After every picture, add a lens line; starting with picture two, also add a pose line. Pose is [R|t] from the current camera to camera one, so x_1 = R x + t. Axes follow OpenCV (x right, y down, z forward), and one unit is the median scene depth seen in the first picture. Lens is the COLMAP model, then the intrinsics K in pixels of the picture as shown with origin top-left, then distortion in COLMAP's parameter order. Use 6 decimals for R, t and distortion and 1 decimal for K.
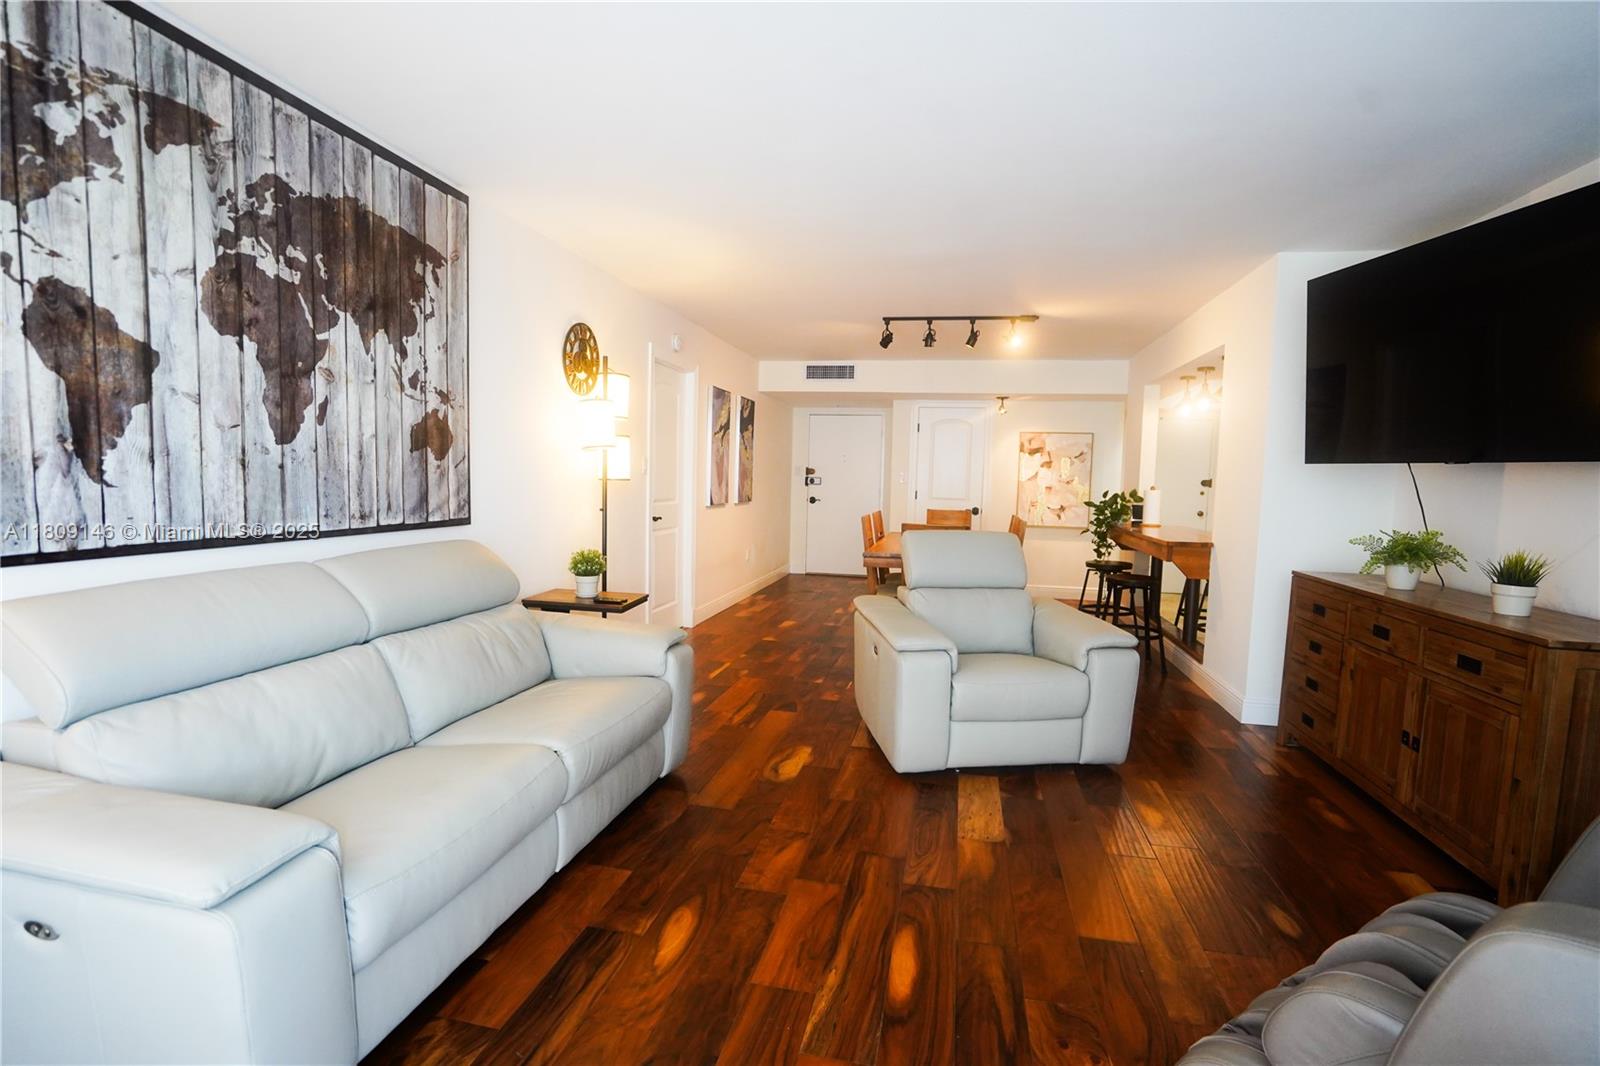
lens RADIAL K [[744.7, 0, 802.9], [0, 744.7, 542.0], [0, 0, 1]] dist [-0.051521, 0.019676]
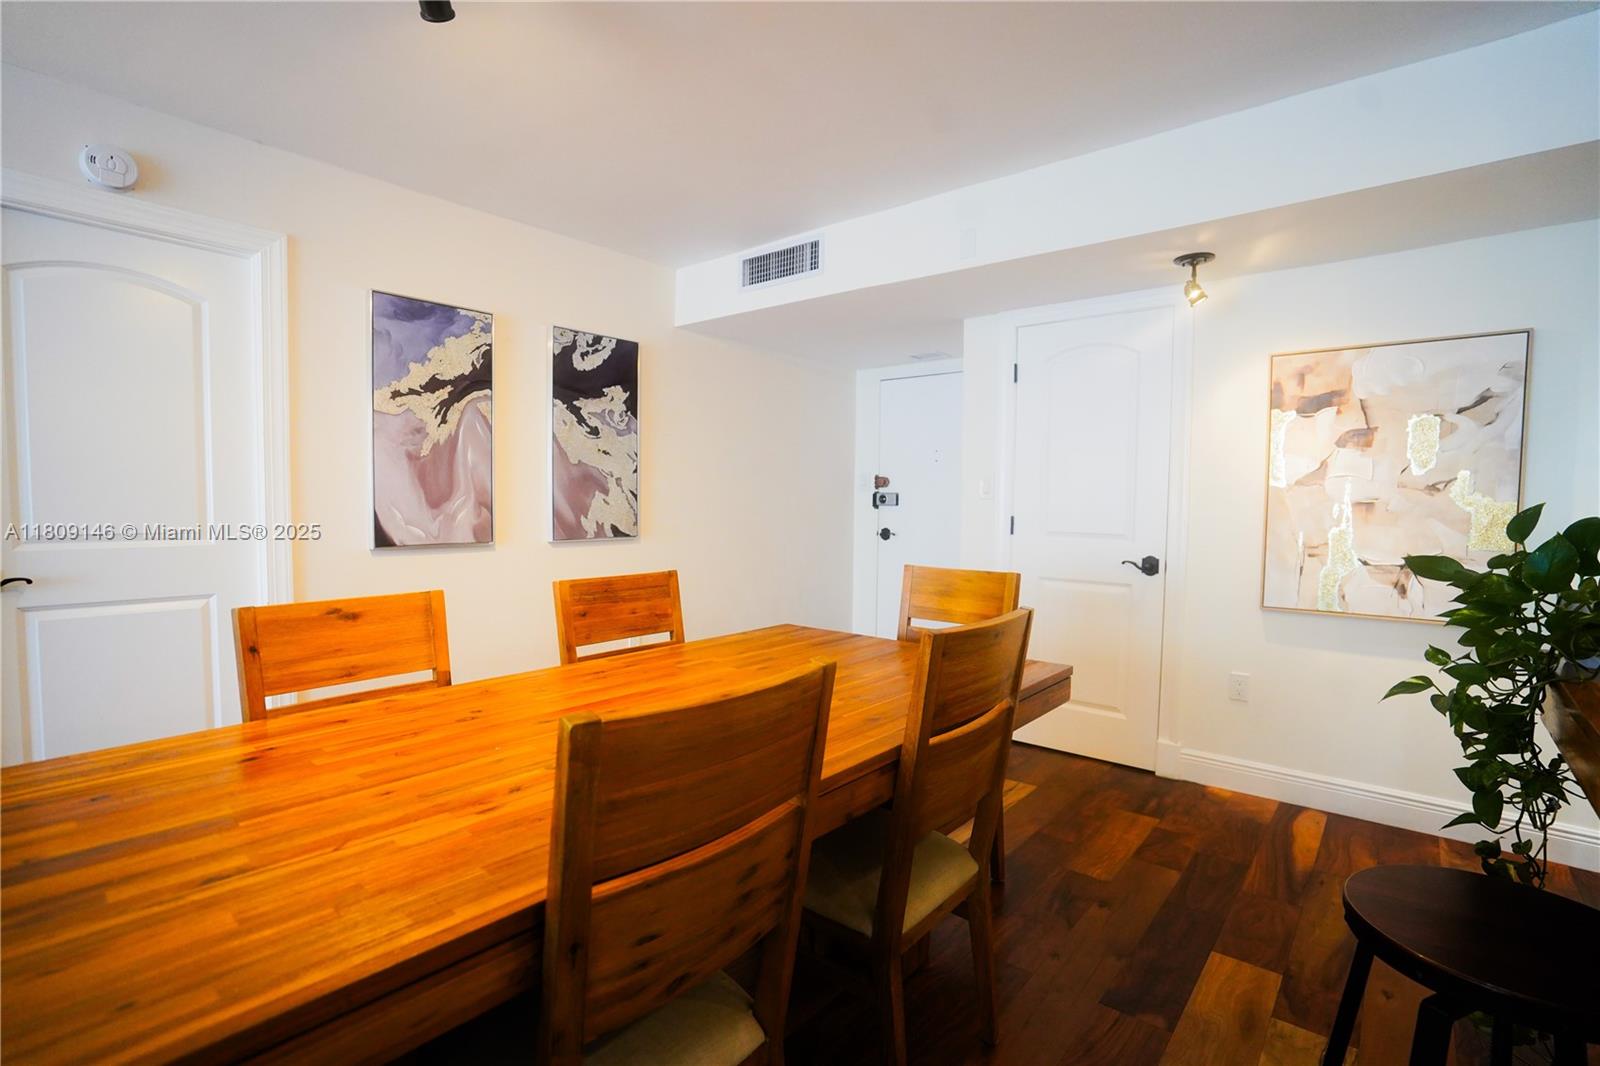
lens RADIAL K [[740.5, 0, 802.7], [0, 740.5, 538.8], [0, 0, 1]] dist [-0.058596, 0.026023]
pose [[0.881317, 0.010277, -0.472414, 0.756072], [-0.030515, 0.998914, -0.035197, -0.108964], [0.471539, 0.045435, 0.880674, 1.685118]]
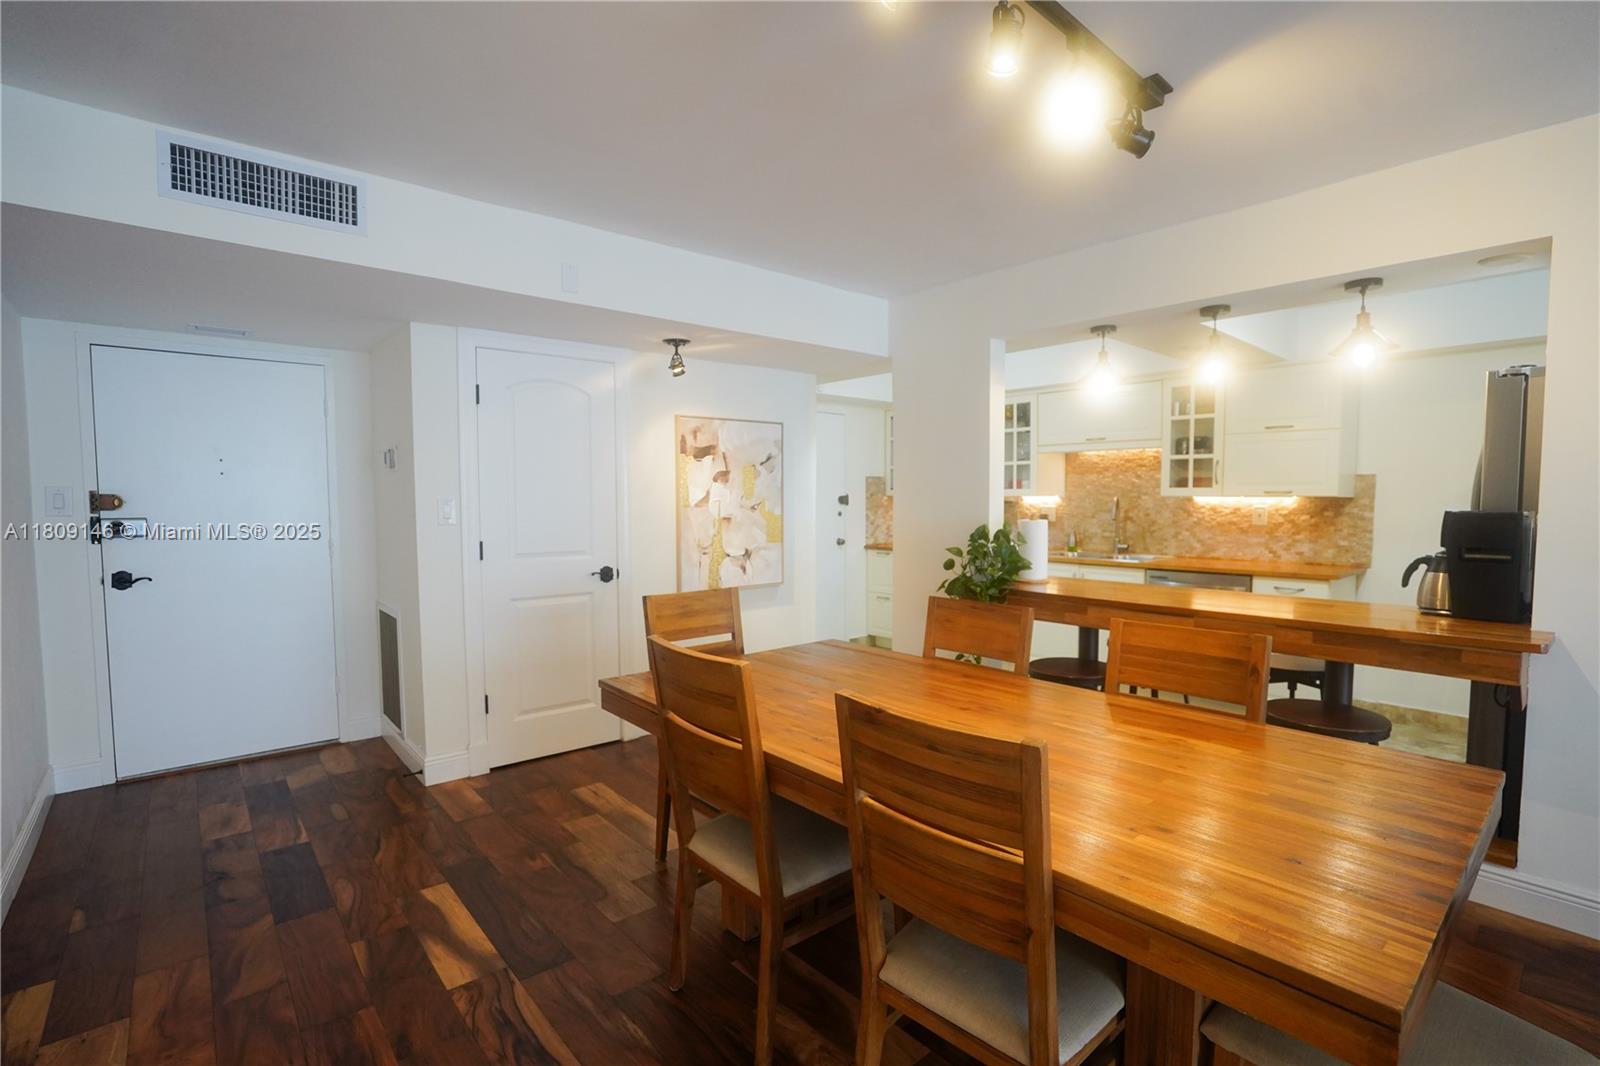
lens RADIAL K [[743.8, 0, 800.5], [0, 743.8, 542.6], [0, 0, 1]] dist [-0.060493, 0.025235]
pose [[0.605217, -0.074719, 0.792546, -0.218694], [0.087322, 0.995809, 0.027200, -0.191660], [-0.791257, 0.052745, 0.609205, 1.804279]]
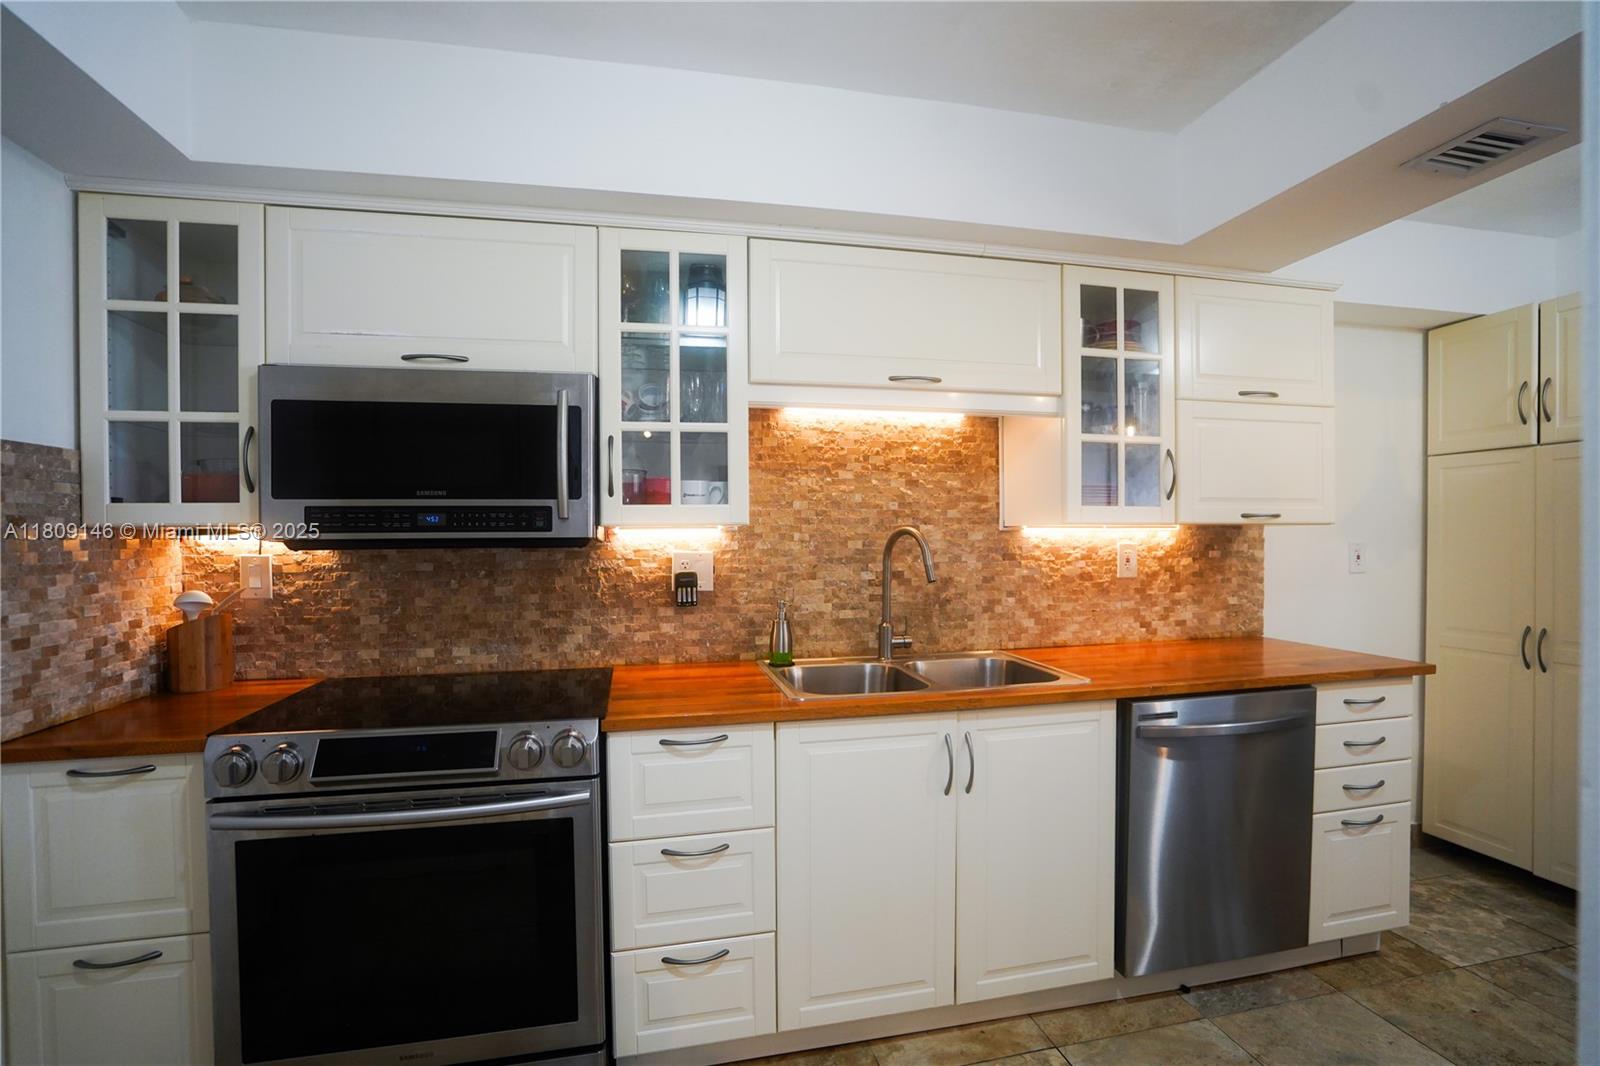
lens RADIAL K [[743.8, 0, 800.5], [0, 743.8, 542.6], [0, 0, 1]] dist [-0.060493, 0.025235]
pose [[-0.409939, -0.032593, 0.911530, 1.109214], [0.076525, 0.994609, 0.069978, -0.235983], [-0.908897, 0.098441, -0.405235, 2.761960]]
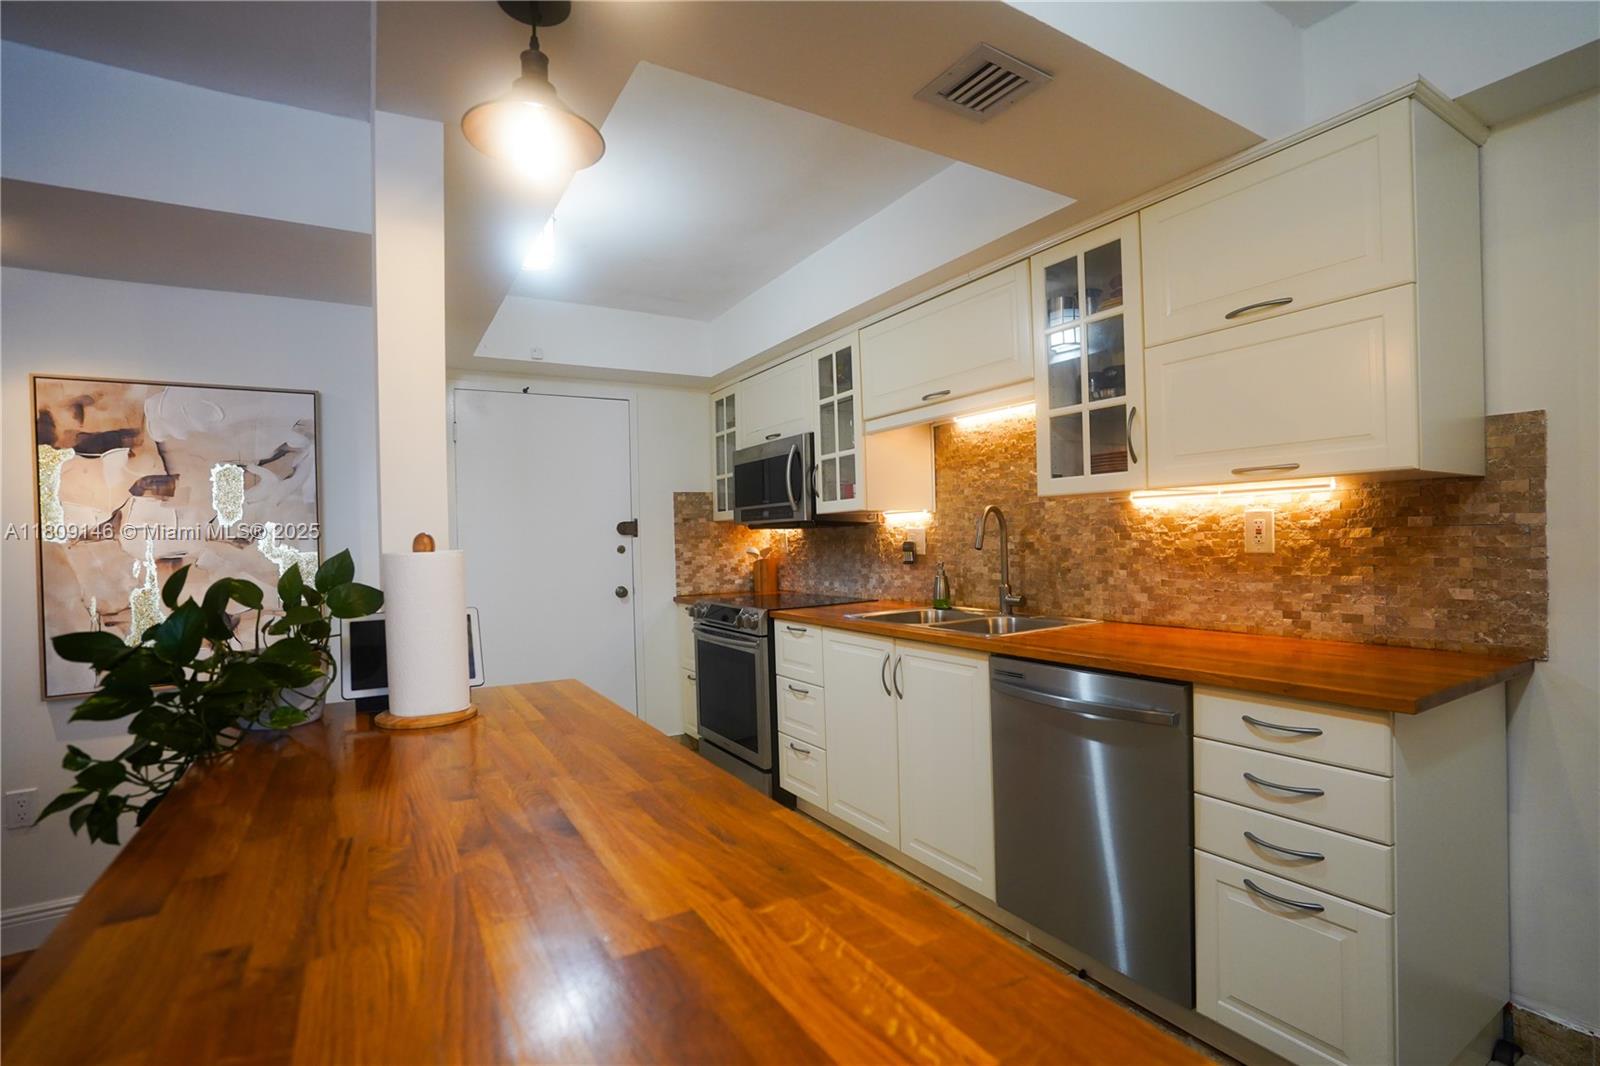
lens RADIAL K [[743.8, 0, 800.5], [0, 743.8, 542.6], [0, 0, 1]] dist [-0.060493, 0.025235]
pose [[0.732946, -0.047150, 0.678651, 0.933936], [0.103101, 0.993771, -0.042306, -0.119620], [-0.672429, 0.100978, 0.733241, 1.755074]]
